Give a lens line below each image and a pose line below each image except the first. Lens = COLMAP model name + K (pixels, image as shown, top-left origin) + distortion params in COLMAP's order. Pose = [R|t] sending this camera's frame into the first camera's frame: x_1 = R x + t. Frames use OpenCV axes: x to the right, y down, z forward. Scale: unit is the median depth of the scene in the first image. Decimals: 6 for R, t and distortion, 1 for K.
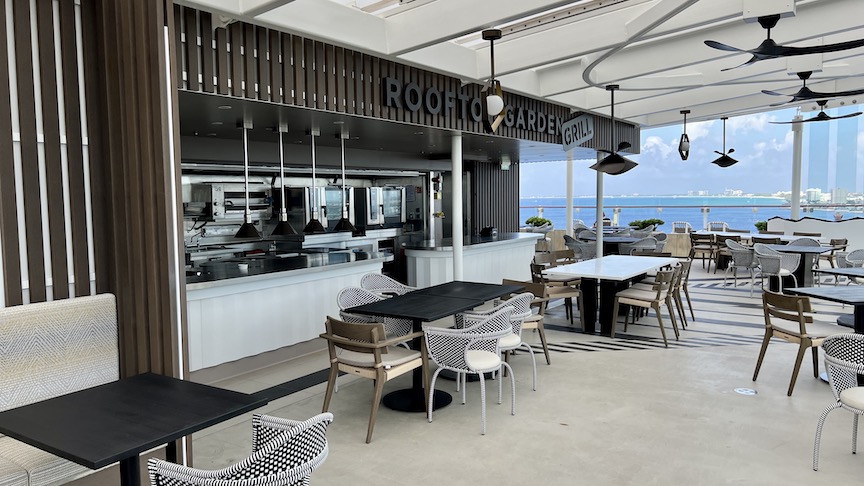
lens RADIAL K [[664.4, 0, 432.0], [0, 664.4, 243.0], [0, 0, 1]] dist [0.029921, -0.008600]
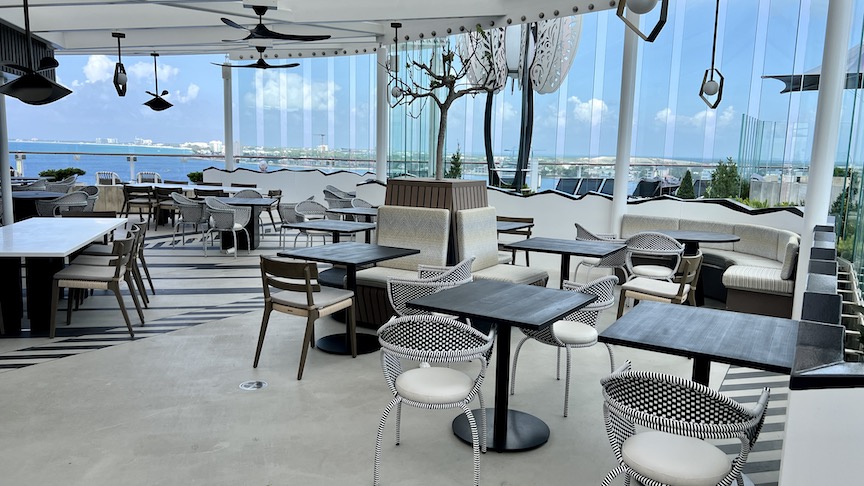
lens RADIAL K [[664.4, 0, 432.0], [0, 664.4, 243.0], [0, 0, 1]] dist [0.029921, -0.008600]
pose [[0.674491, -0.075639, 0.734398, 0.020128], [0.020377, 0.996266, 0.083896, -0.006297], [-0.738002, -0.041622, 0.673513, 0.162690]]
